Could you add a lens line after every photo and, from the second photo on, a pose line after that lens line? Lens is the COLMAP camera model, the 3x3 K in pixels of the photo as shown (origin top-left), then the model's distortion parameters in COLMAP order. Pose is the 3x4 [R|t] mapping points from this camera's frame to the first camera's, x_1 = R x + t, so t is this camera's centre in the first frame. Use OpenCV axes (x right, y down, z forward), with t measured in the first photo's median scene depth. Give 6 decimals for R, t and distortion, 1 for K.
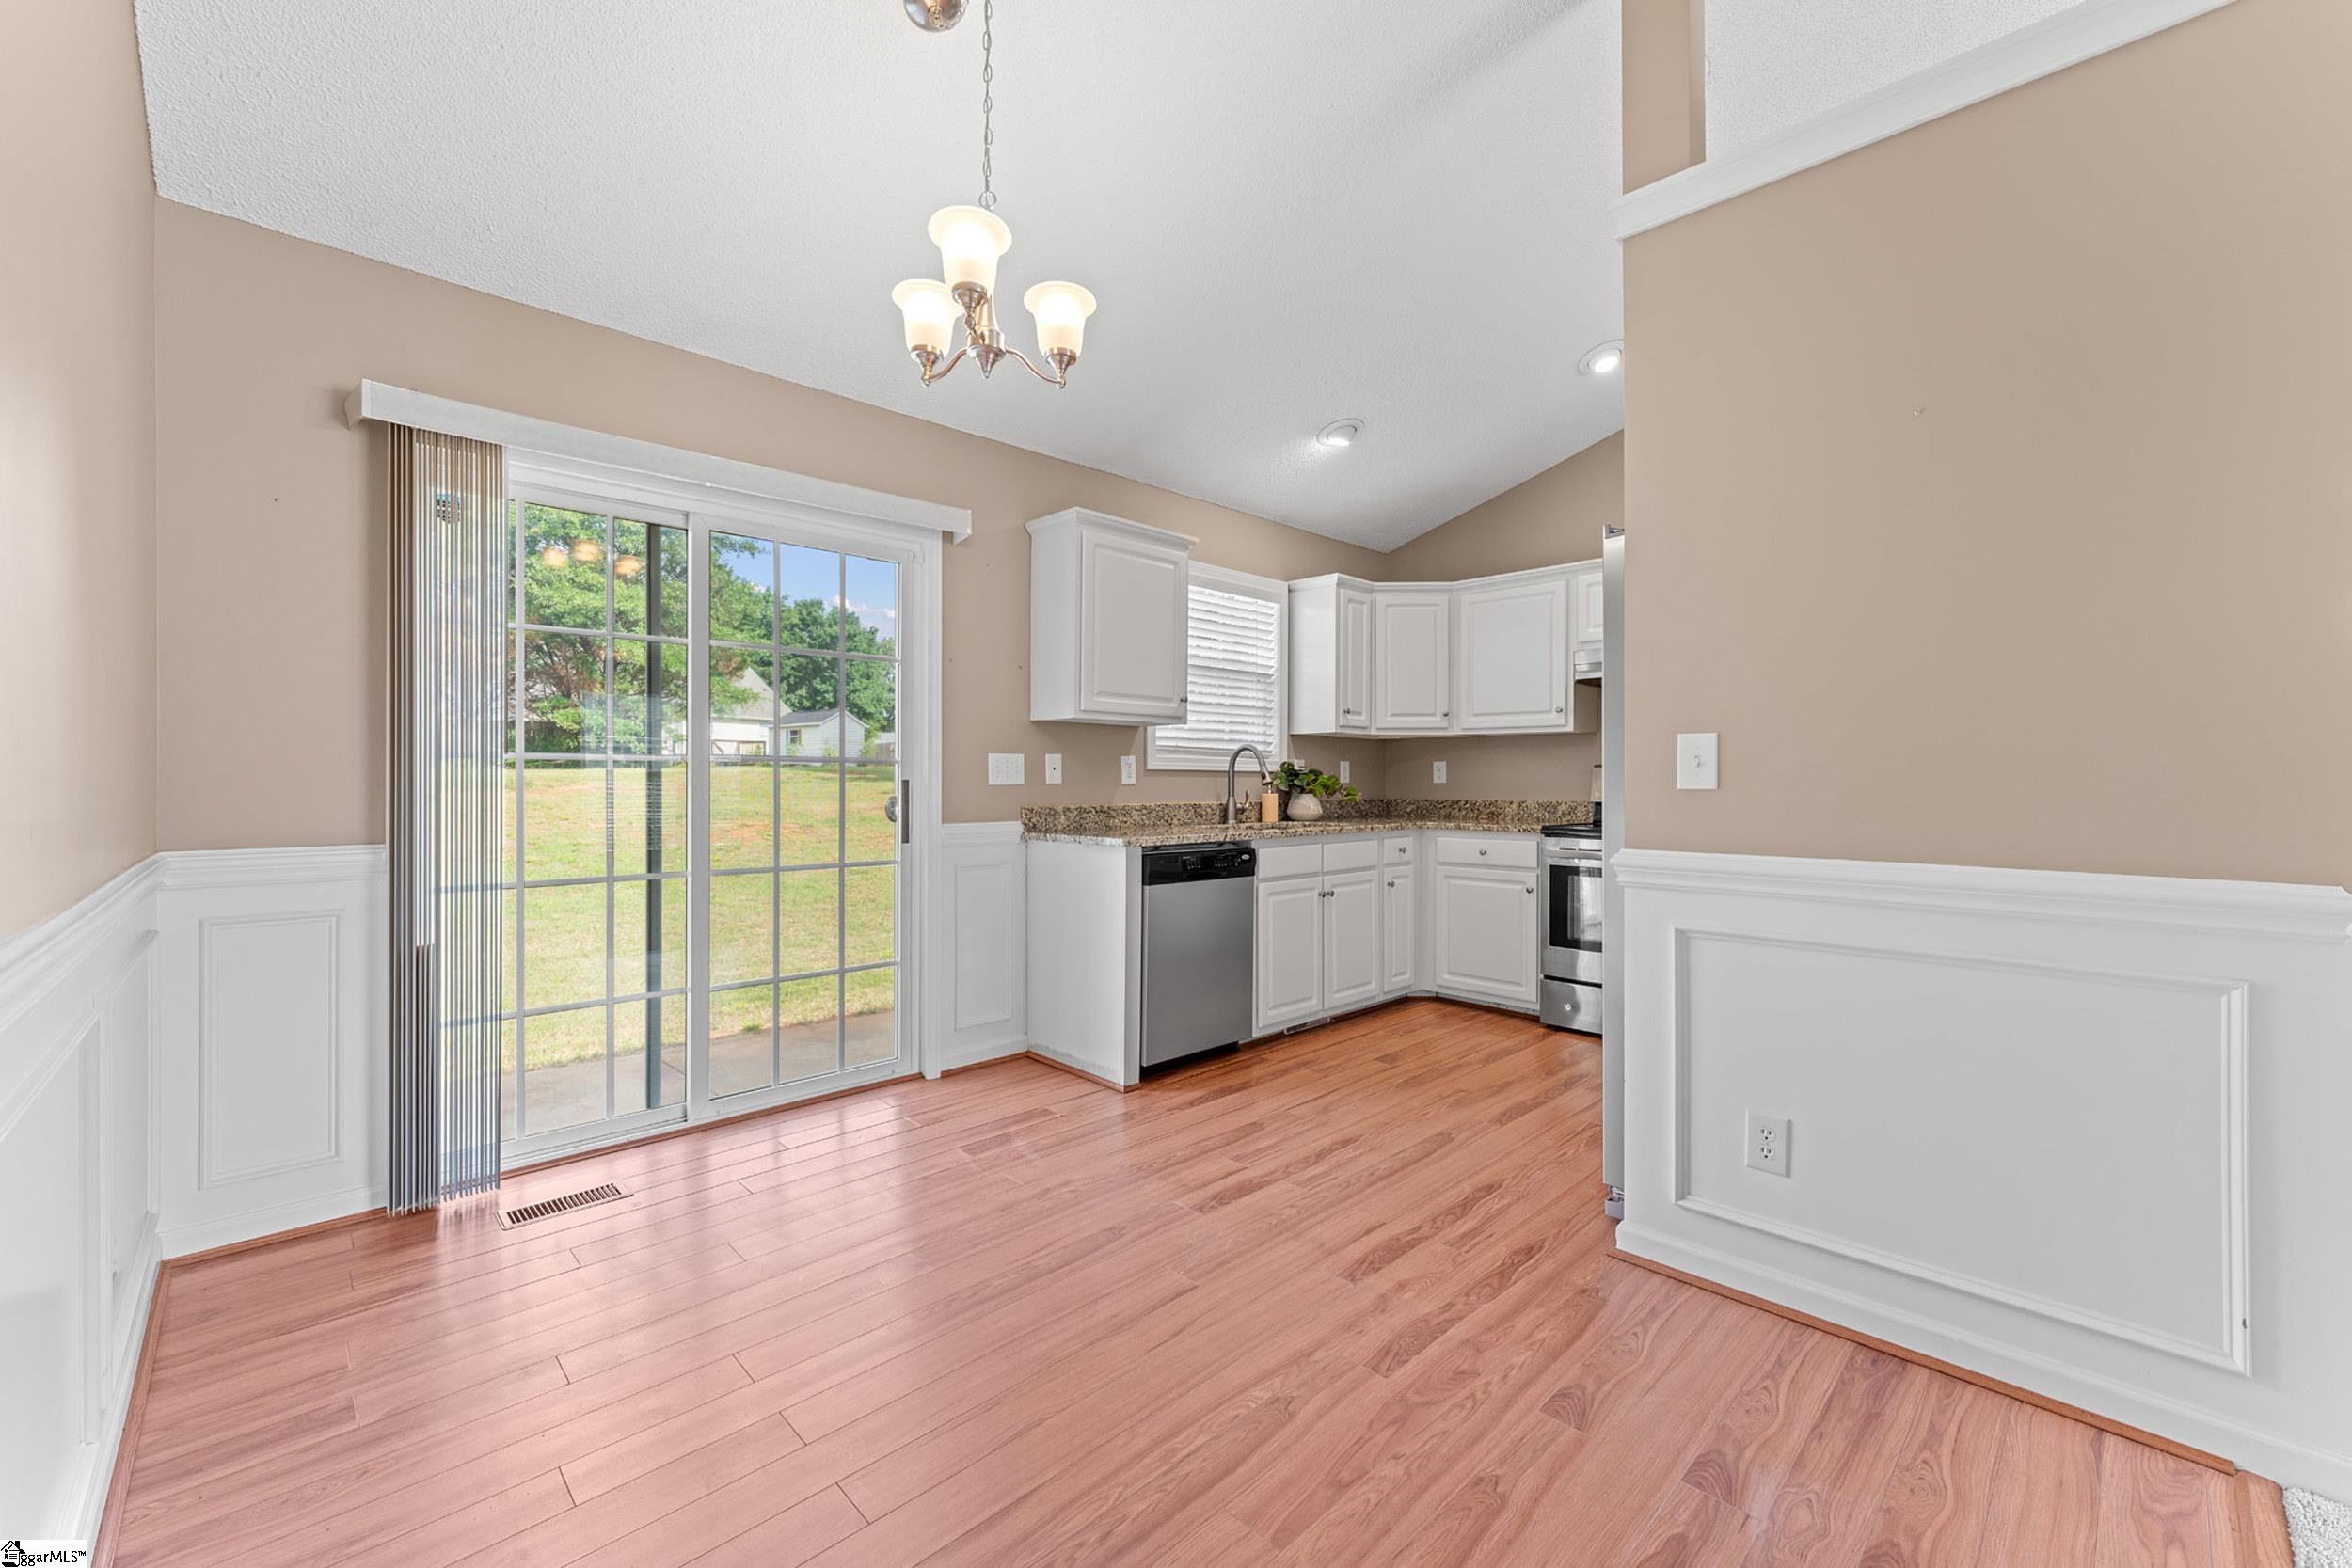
lens RADIAL K [[944.8, 0, 1175.4], [0, 944.8, 781.9], [0, 0, 1]] dist [-0.000043, -0.000446]
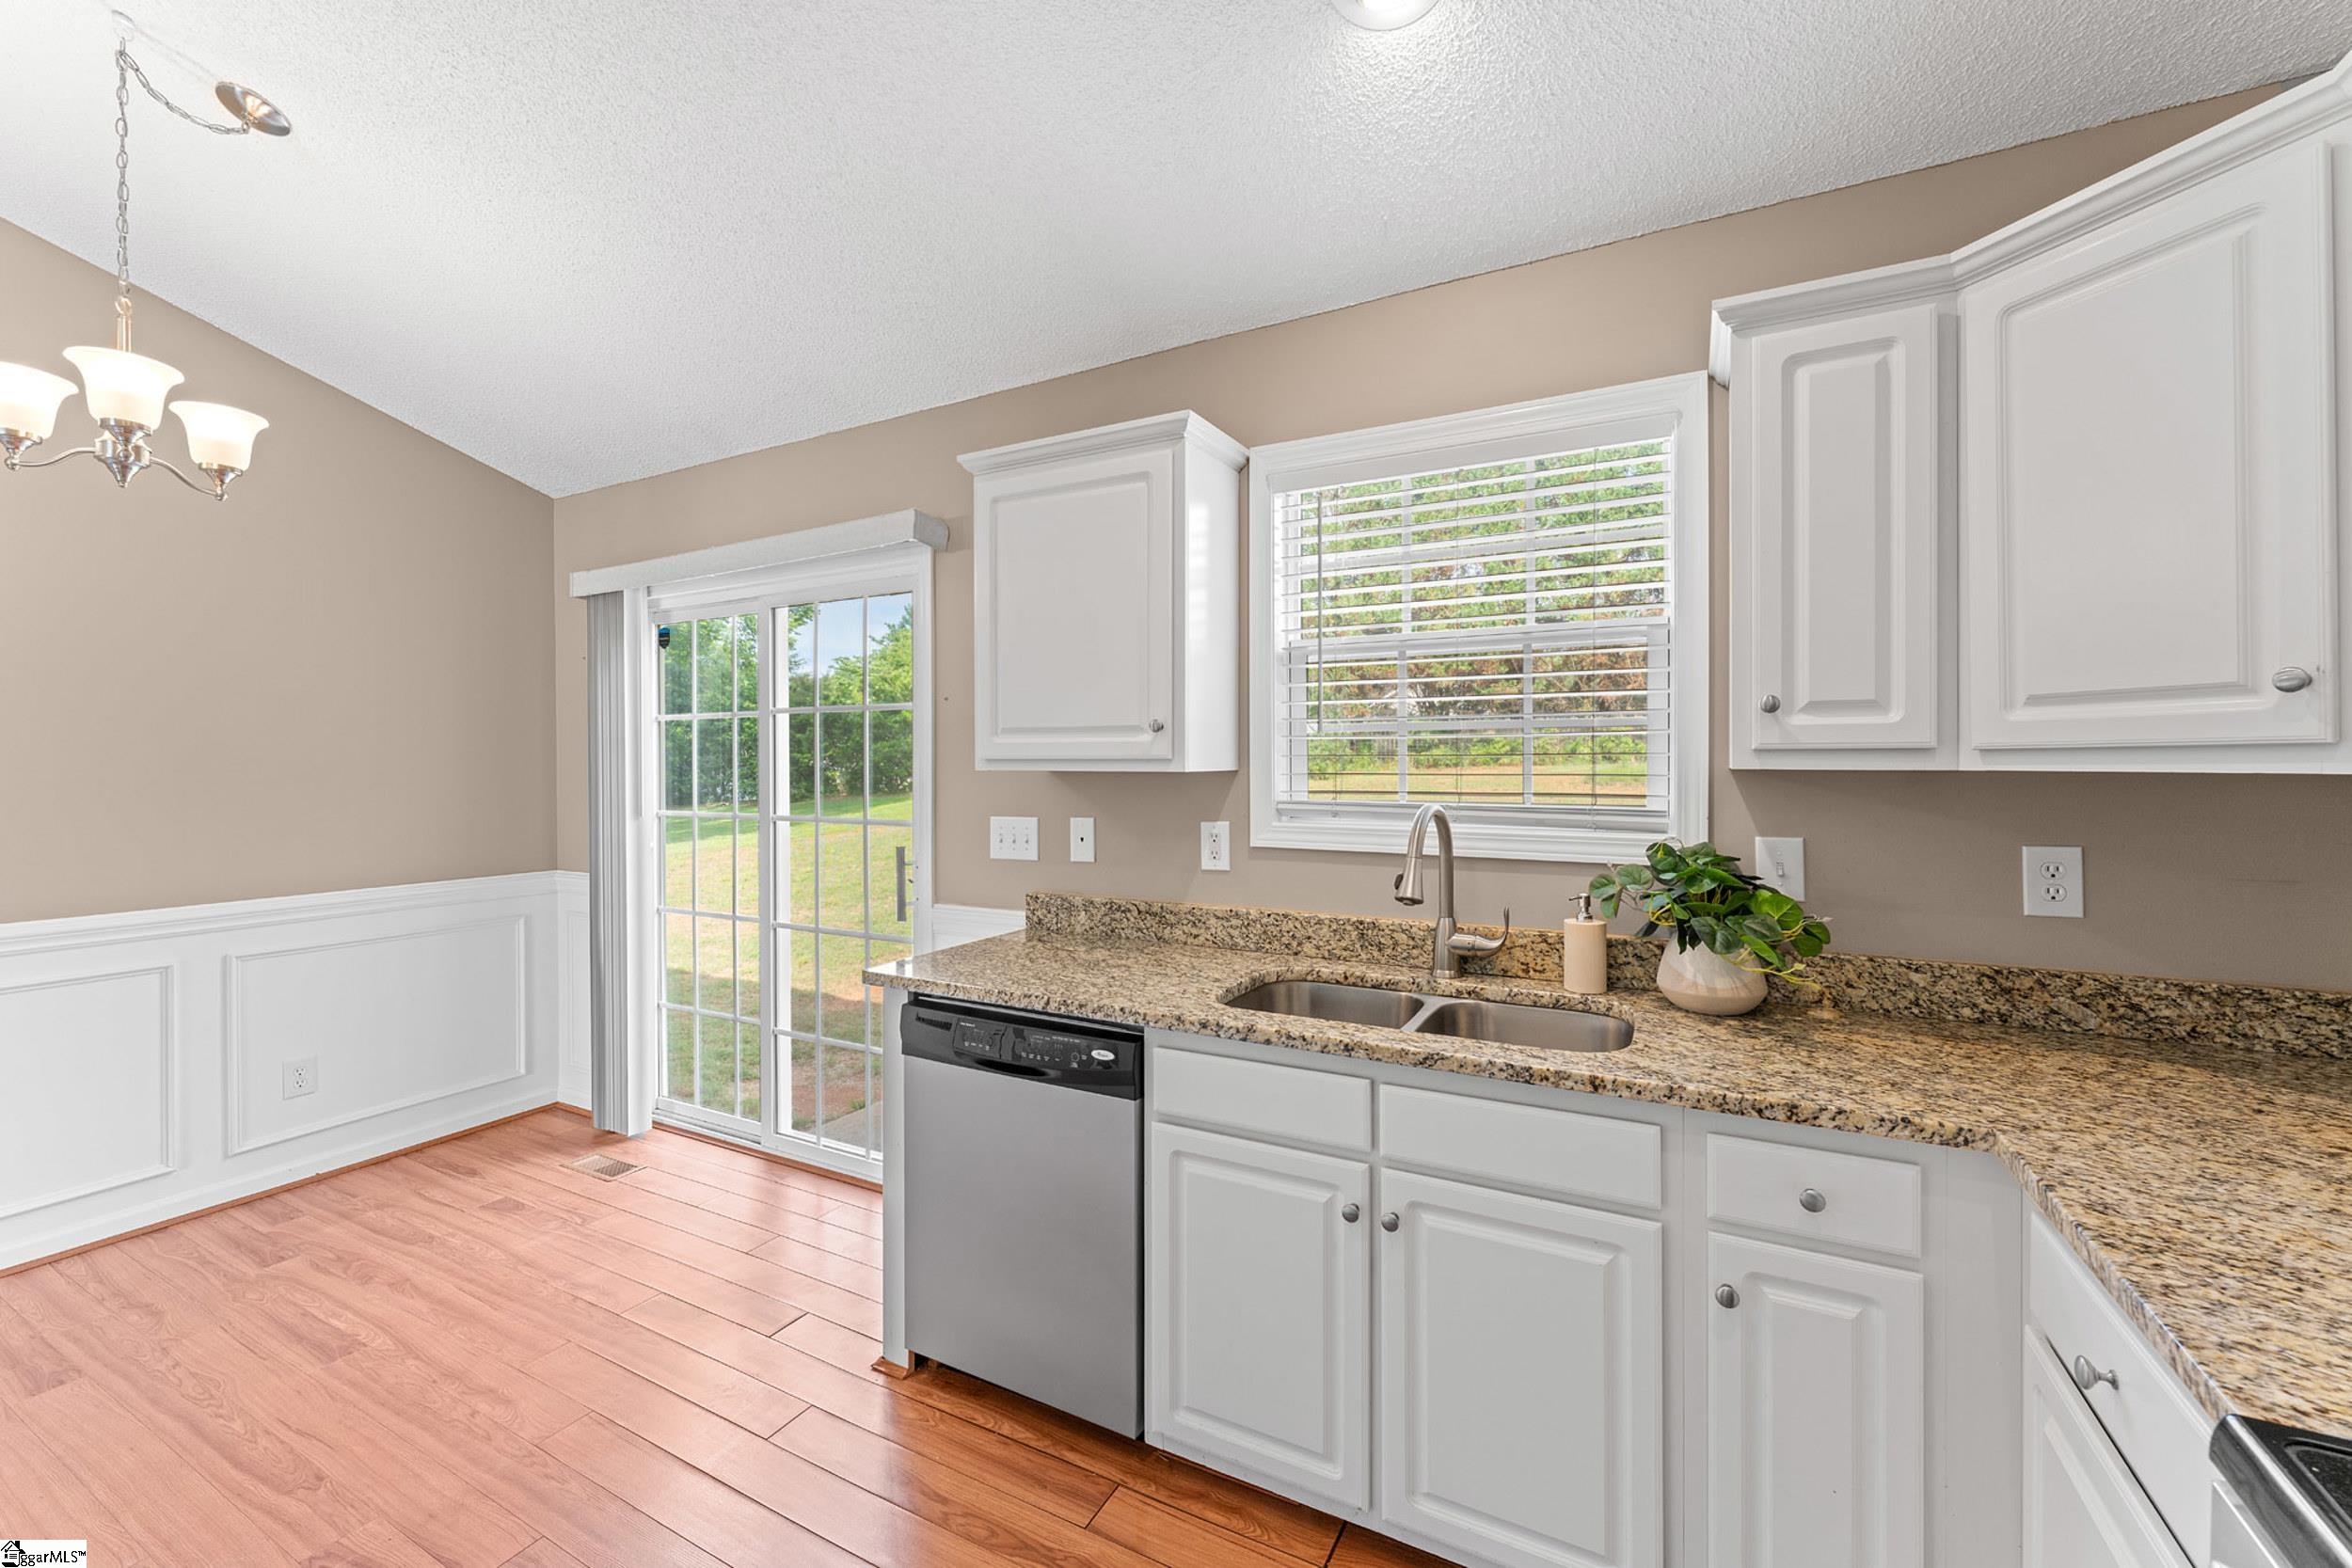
lens RADIAL K [[944.8, 0, 1169.4], [0, 944.8, 766.8], [0, 0, 1]] dist [-0.000043, -0.000446]
pose [[0.300983, 0.000585, -0.953629, 0.542195], [0.001487, 0.999998, 0.001083, -0.068083], [0.953628, -0.001744, 0.300982, 0.881514]]
